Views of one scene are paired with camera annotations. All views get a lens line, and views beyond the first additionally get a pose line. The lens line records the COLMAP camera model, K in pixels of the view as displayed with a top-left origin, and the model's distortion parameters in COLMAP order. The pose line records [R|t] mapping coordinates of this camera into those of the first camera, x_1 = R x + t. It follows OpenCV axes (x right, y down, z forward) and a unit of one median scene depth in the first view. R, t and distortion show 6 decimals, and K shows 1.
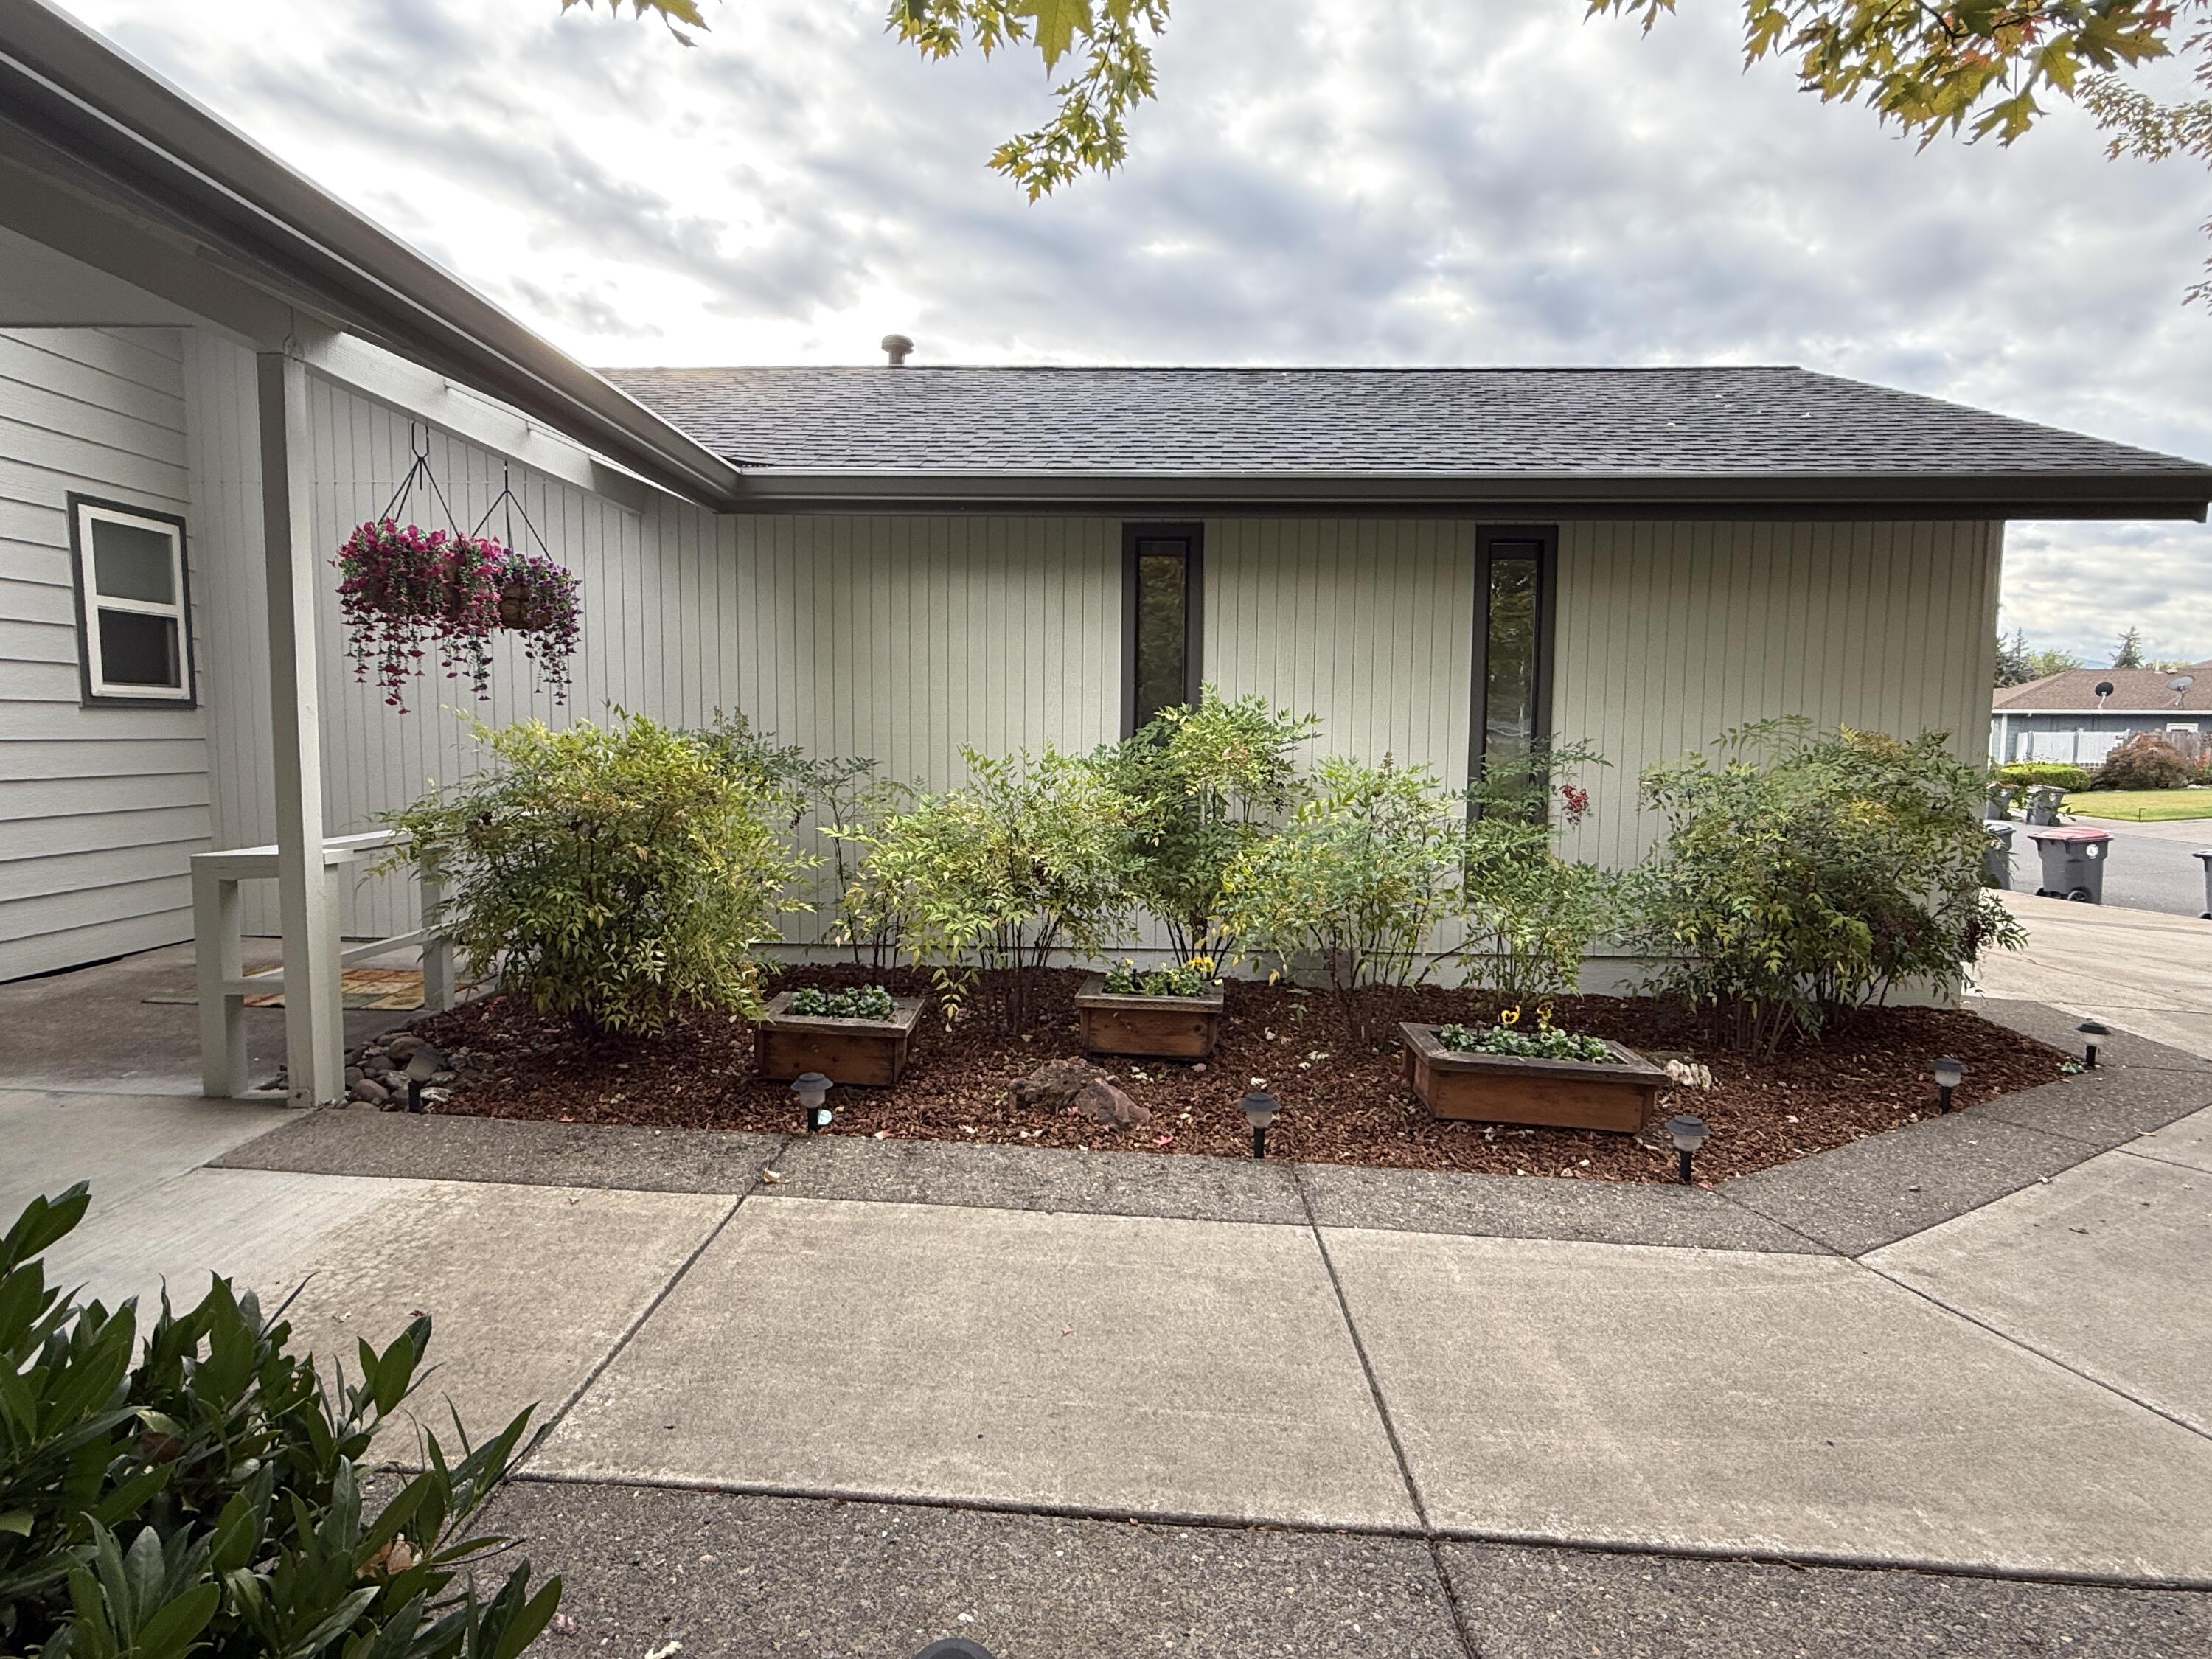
lens RADIAL K [[1142.6, 0, 1109.2], [0, 1142.6, 833.4], [0, 0, 1]] dist [-0.020811, -0.000073]
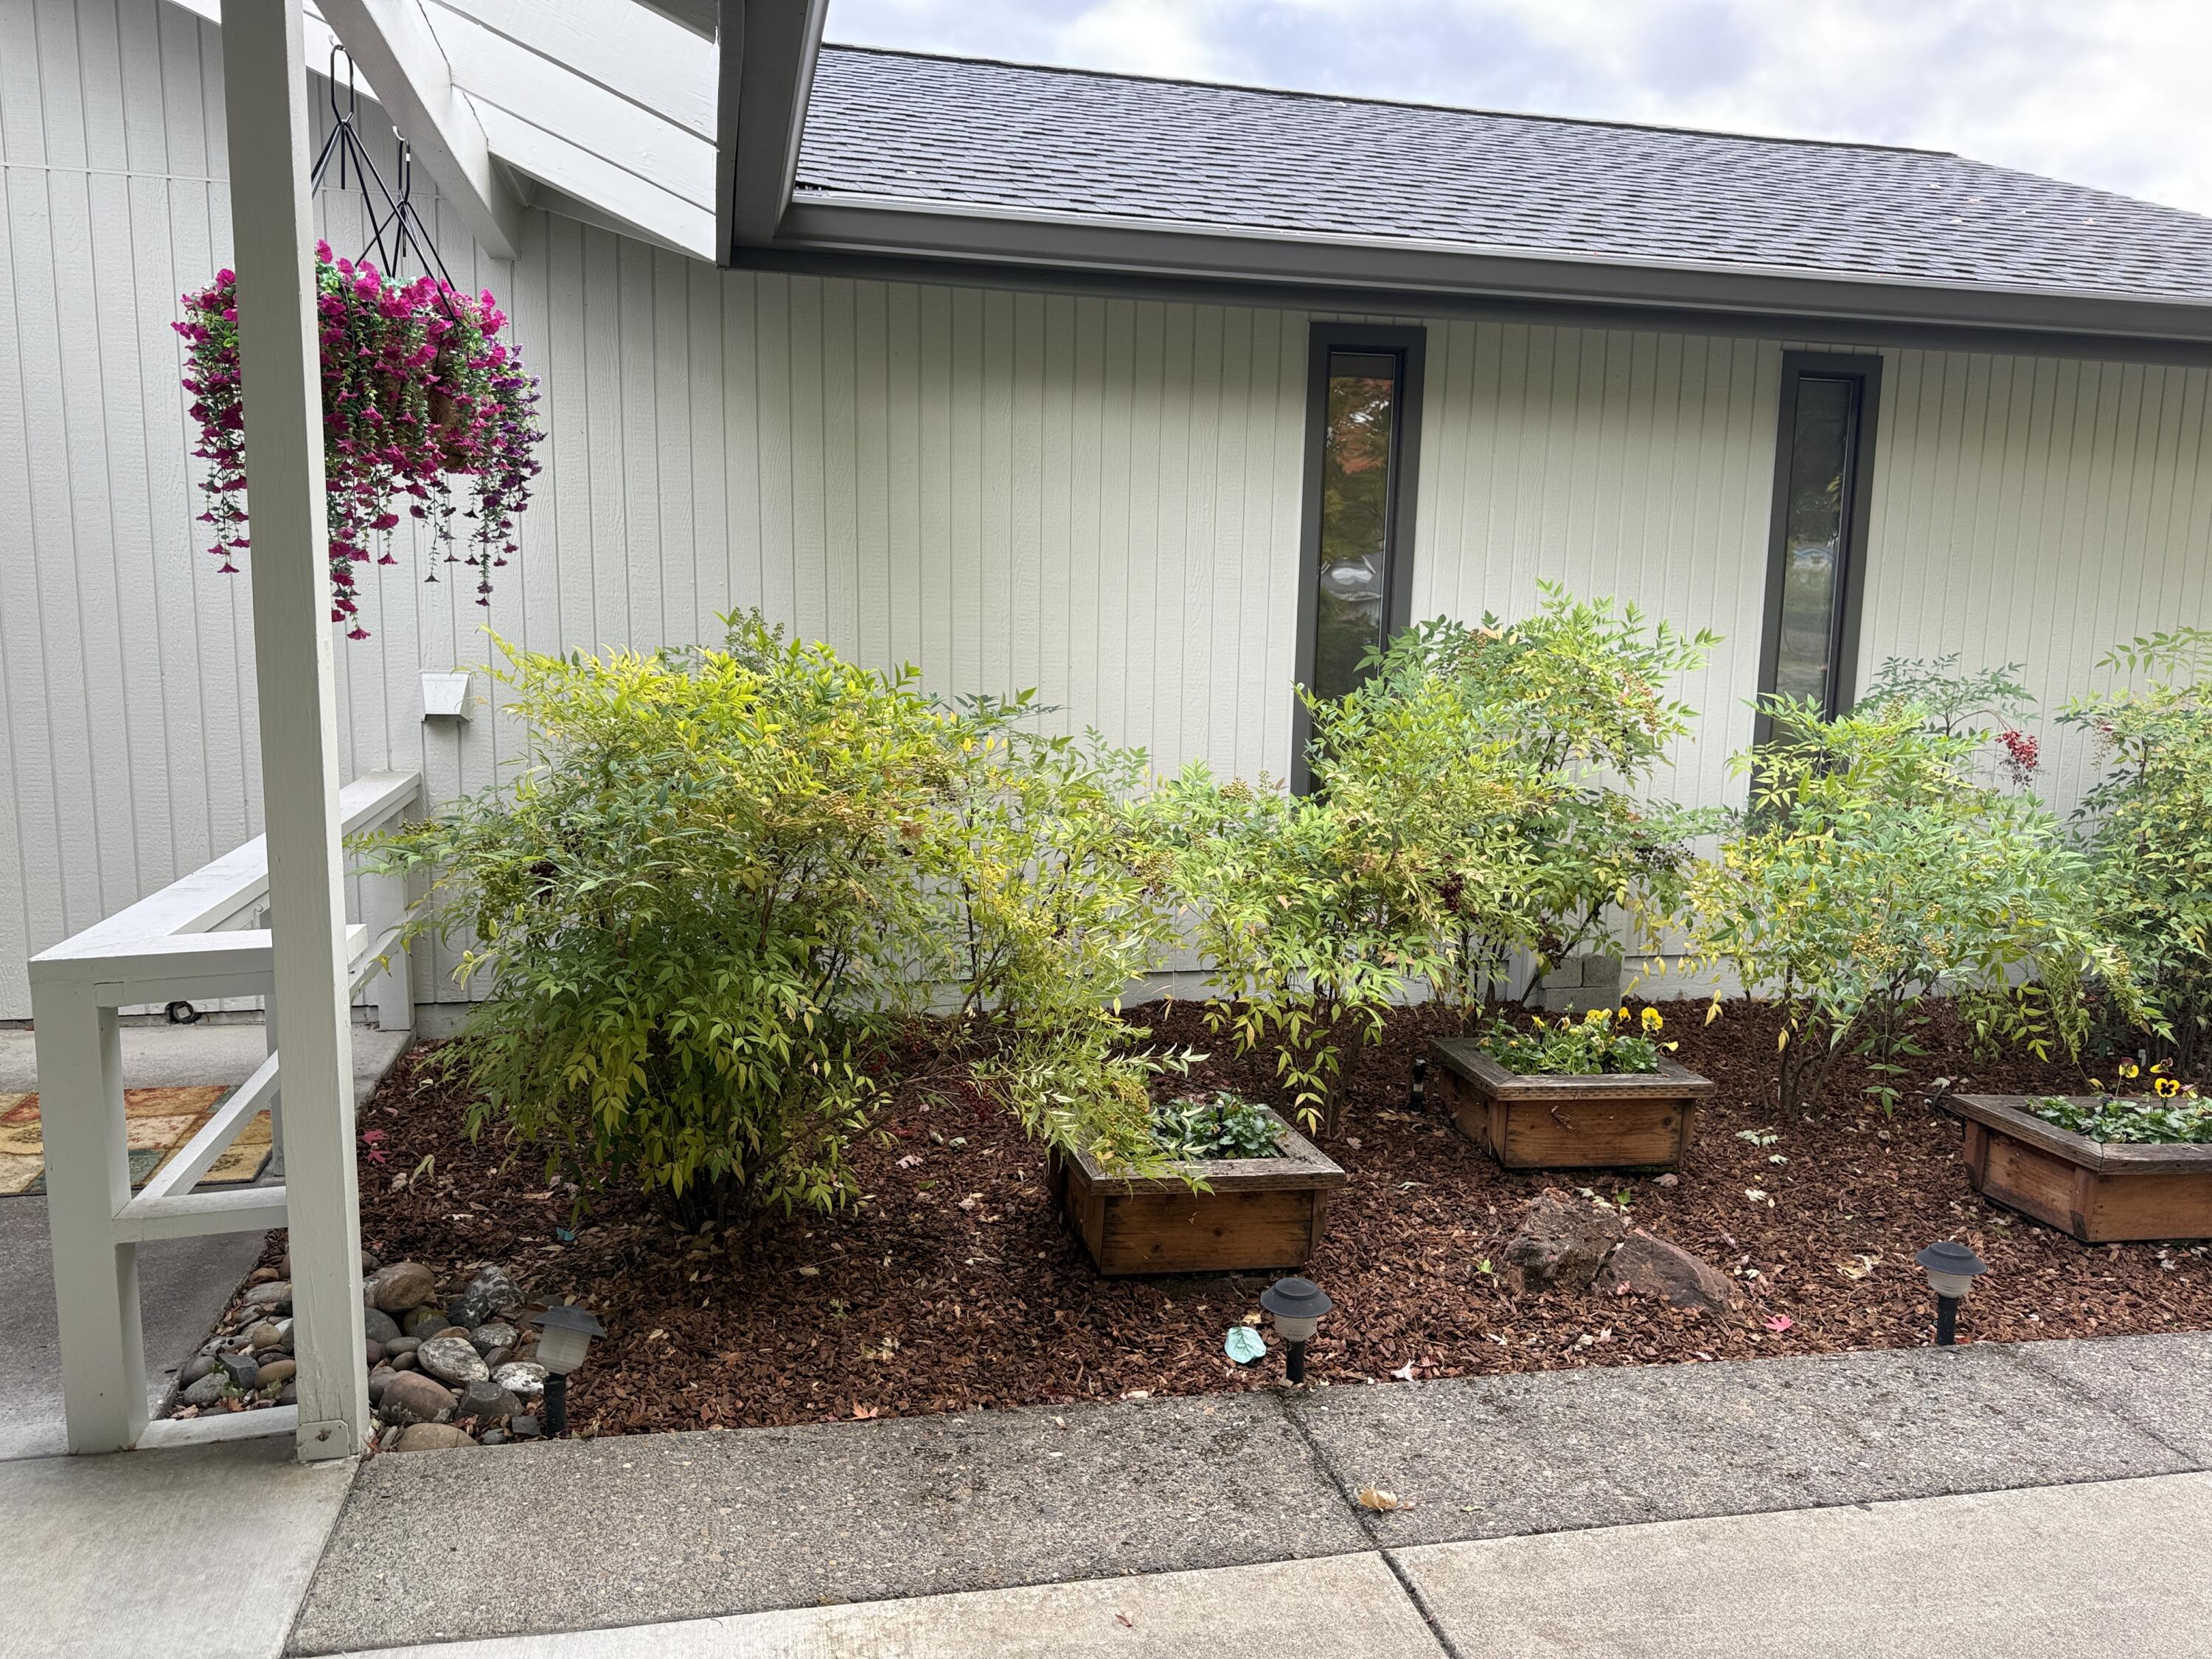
lens RADIAL K [[1535.0, 0, 1100.0], [0, 1535.0, 794.1], [0, 0, 1]] dist [0.051392, -0.103521]
pose [[0.969031, -0.021541, 0.245998, -0.517489], [0.009530, 0.998708, 0.049910, -0.073666], [-0.246755, -0.046020, 0.967984, 0.261952]]
